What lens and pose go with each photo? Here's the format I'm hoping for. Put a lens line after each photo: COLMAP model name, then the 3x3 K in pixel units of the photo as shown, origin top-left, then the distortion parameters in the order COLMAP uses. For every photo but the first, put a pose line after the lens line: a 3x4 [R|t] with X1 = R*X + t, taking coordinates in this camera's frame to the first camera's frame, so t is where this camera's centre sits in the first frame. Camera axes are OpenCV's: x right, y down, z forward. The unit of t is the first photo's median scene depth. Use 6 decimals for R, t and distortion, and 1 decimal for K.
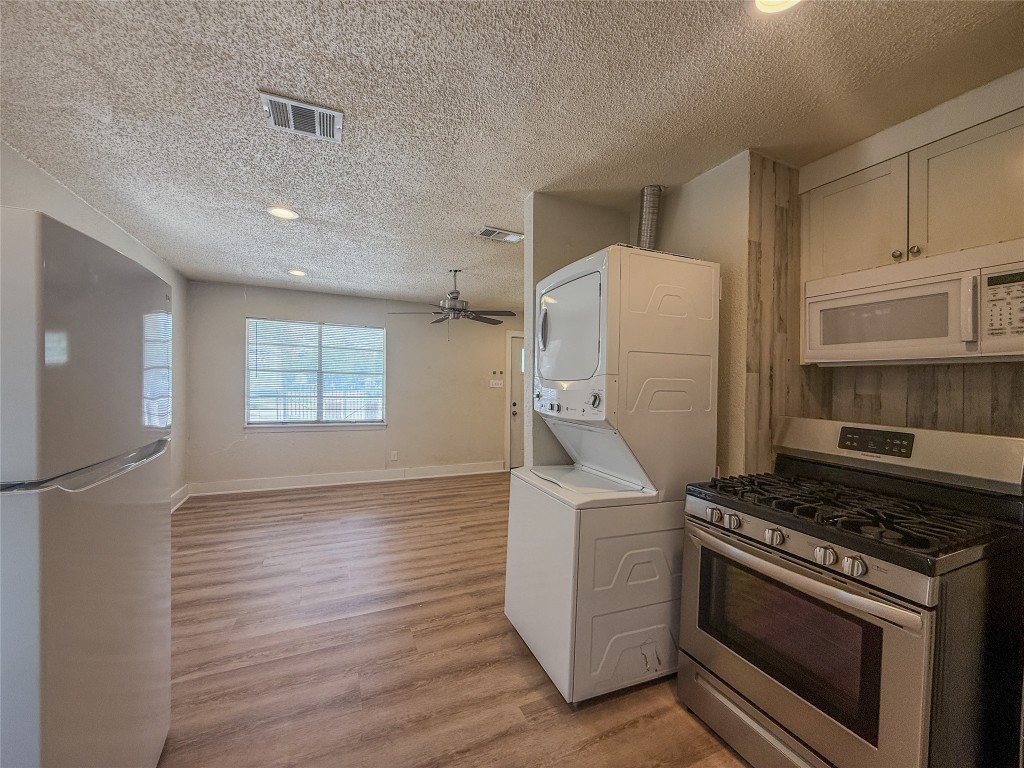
lens RADIAL K [[405.0, 0, 511.0], [0, 405.0, 386.2], [0, 0, 1]] dist [0.000590, 0.000374]
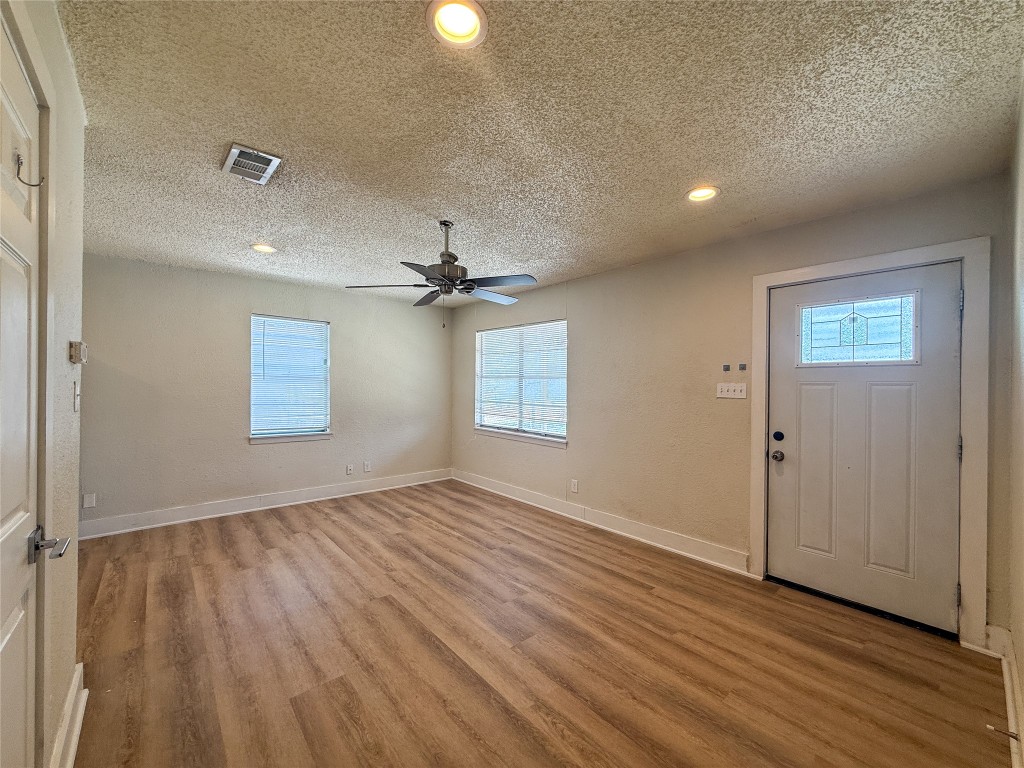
lens RADIAL K [[405.0, 0, 511.0], [0, 405.0, 386.2], [0, 0, 1]] dist [0.000590, 0.000374]
pose [[0.289804, -0.012157, -0.957009, 0.489520], [-0.010686, 0.999816, -0.015937, -0.000270], [0.957026, 0.014845, 0.289620, 0.811682]]
